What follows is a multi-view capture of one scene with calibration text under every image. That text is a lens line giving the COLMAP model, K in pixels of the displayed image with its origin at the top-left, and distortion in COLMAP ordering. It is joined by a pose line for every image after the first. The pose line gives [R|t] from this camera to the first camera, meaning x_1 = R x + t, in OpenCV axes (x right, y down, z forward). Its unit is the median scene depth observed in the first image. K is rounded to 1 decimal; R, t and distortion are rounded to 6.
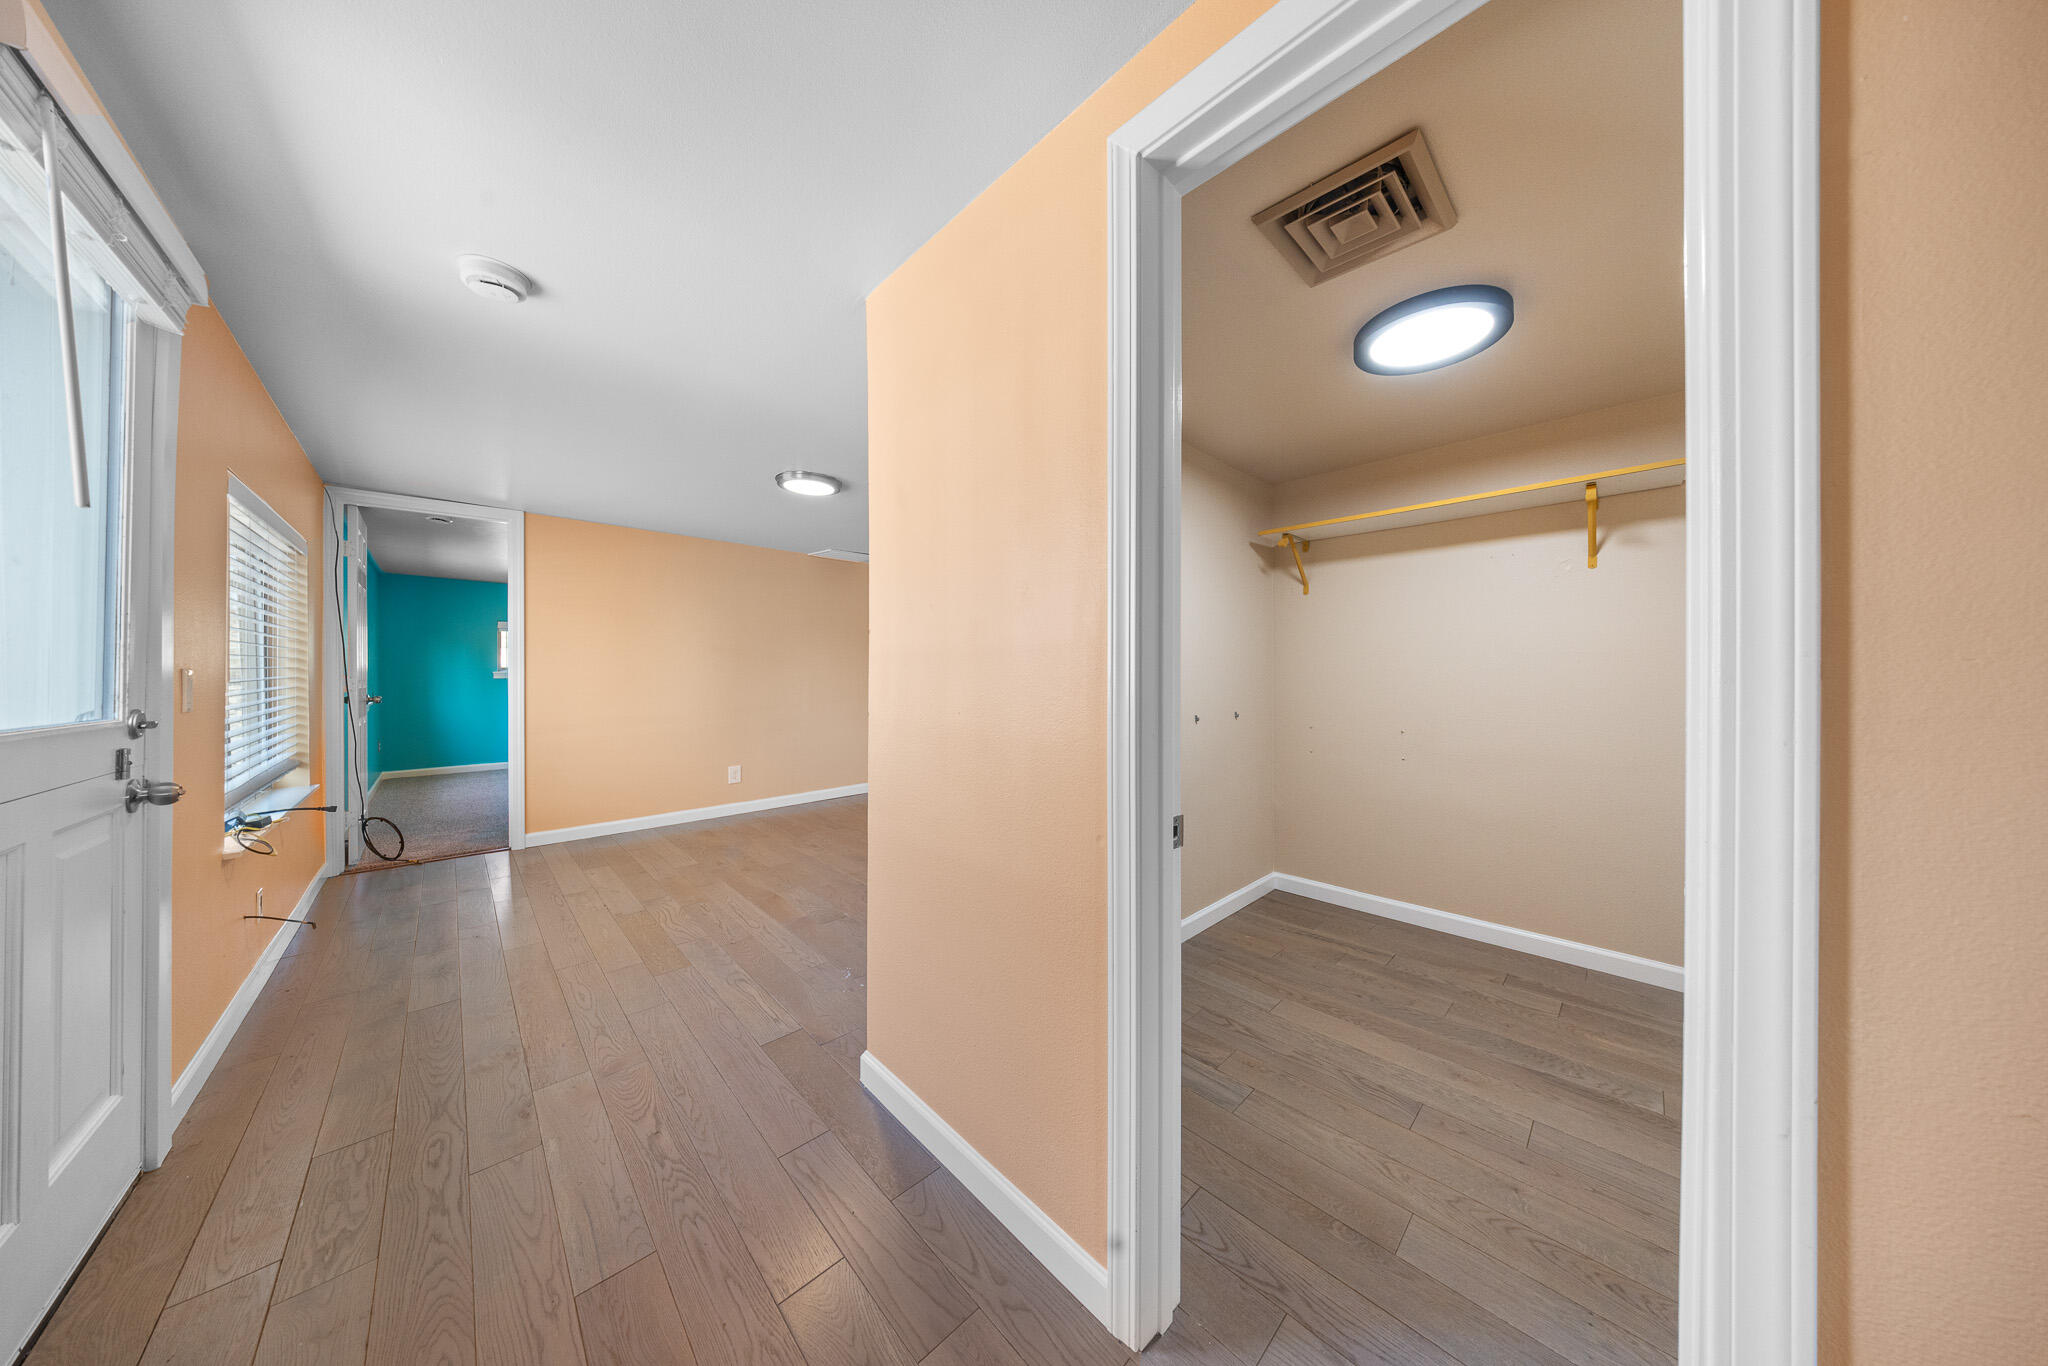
lens RADIAL K [[601.1, 0, 1024.7], [0, 601.1, 670.1], [0, 0, 1]] dist [0.000116, 0.000002]
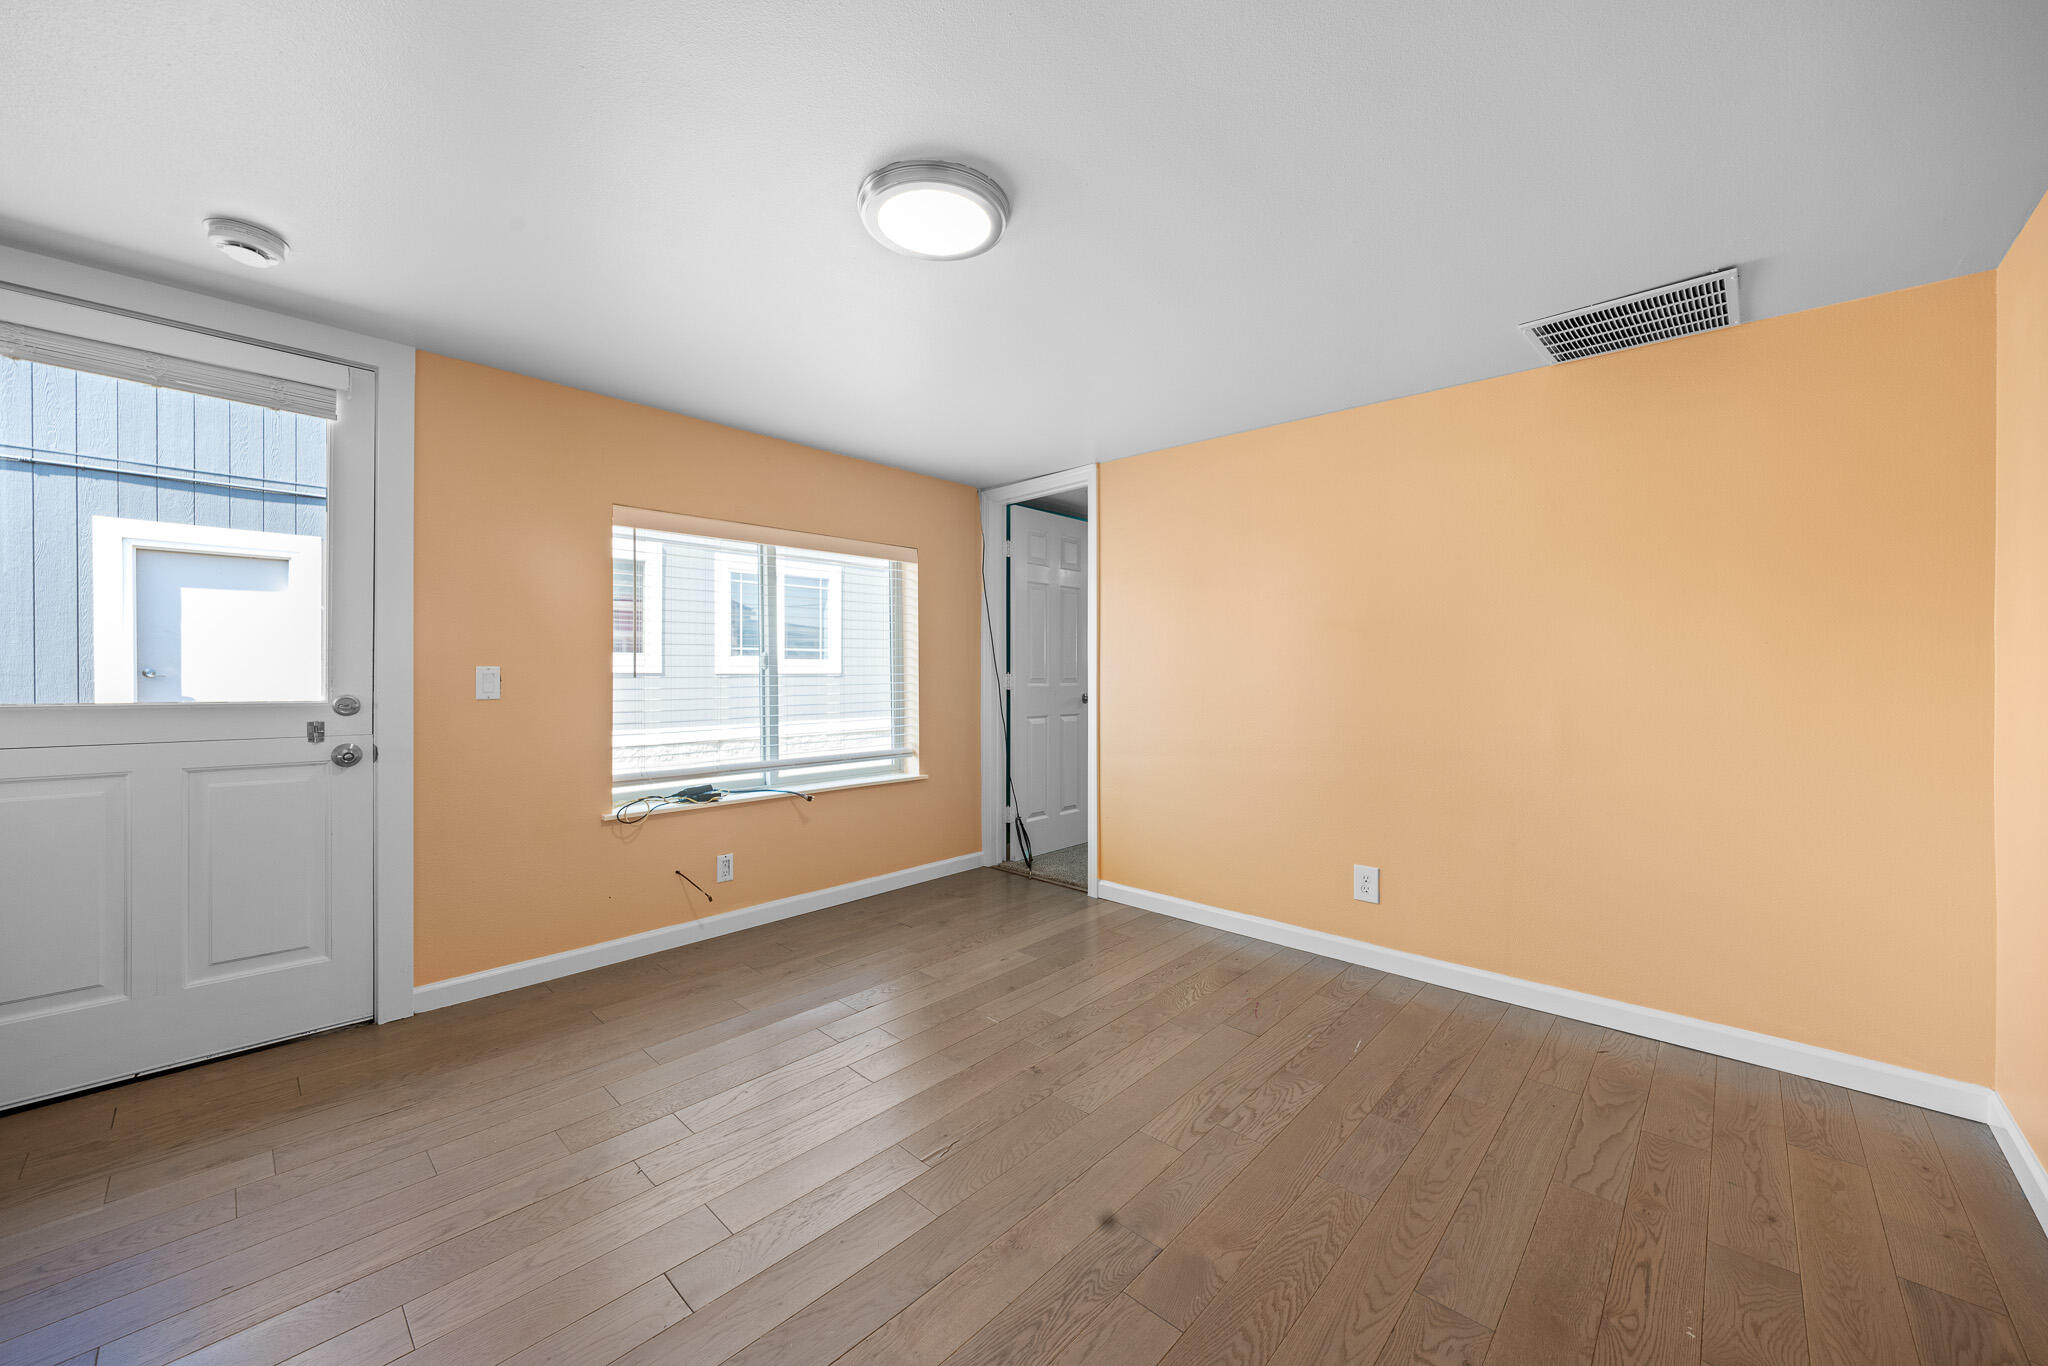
lens RADIAL K [[765.8, 0, 1010.4], [0, 765.8, 678.9], [0, 0, 1]] dist [0.007565, -0.000527]
pose [[0.047540, 0.006157, -0.998850, 0.302625], [0.002691, 0.999977, 0.006292, 0.014328], [0.998866, -0.002987, 0.047523, 1.777019]]
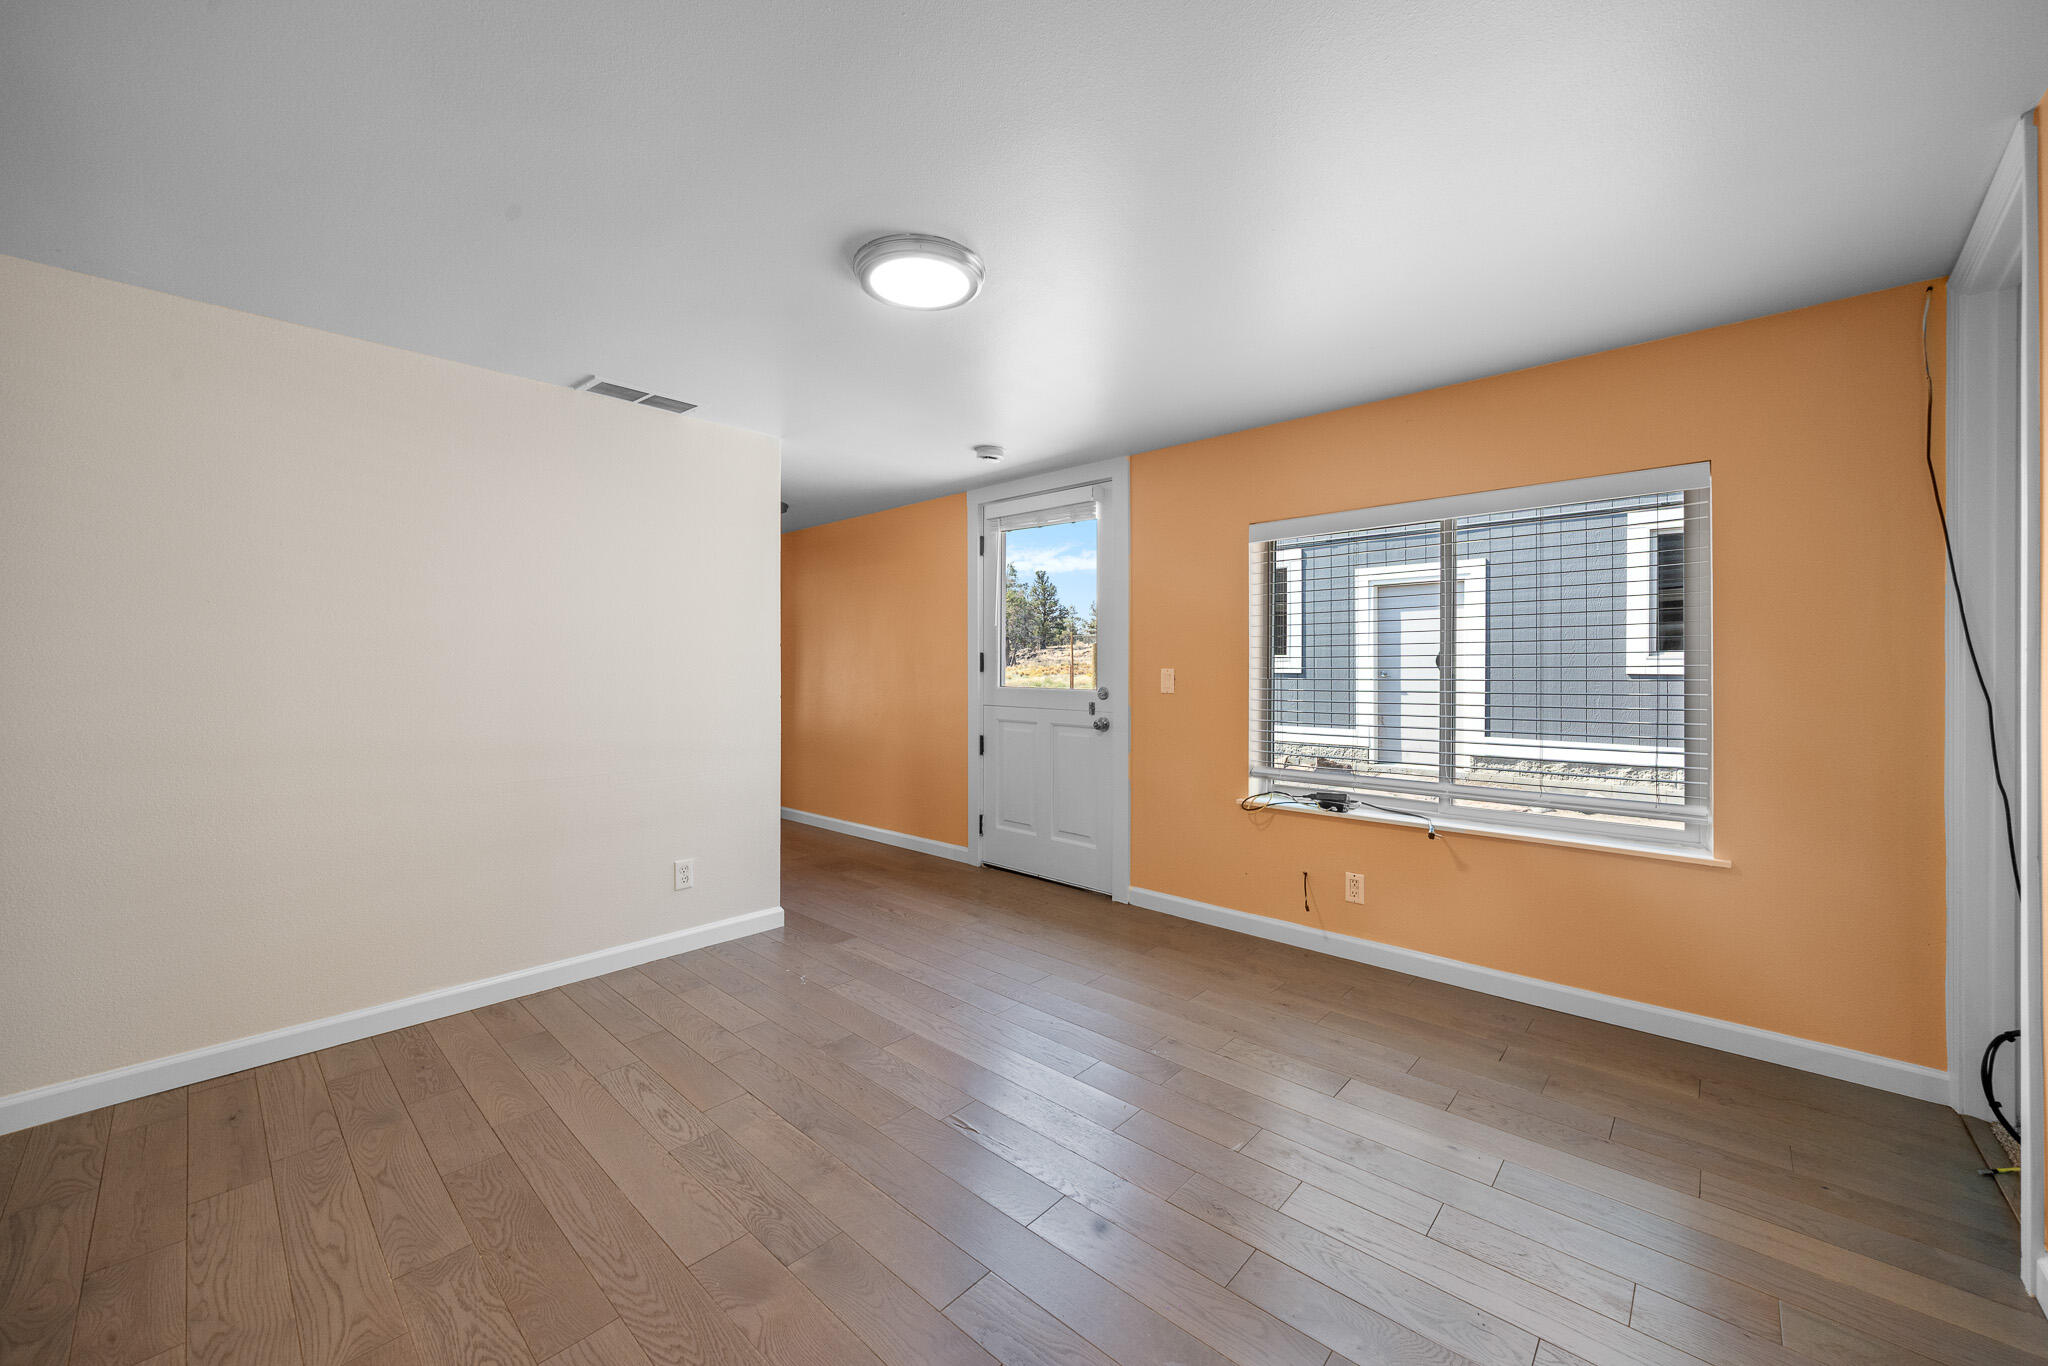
lens RADIAL K [[765.8, 0, 1012.6], [0, 765.8, 671.9], [0, 0, 1]] dist [0.007565, -0.000527]
pose [[-0.997588, -0.005710, -0.069174, -0.664668], [-0.005673, 0.999984, -0.000730, 0.009093], [0.069177, -0.000336, -0.997604, 2.774848]]
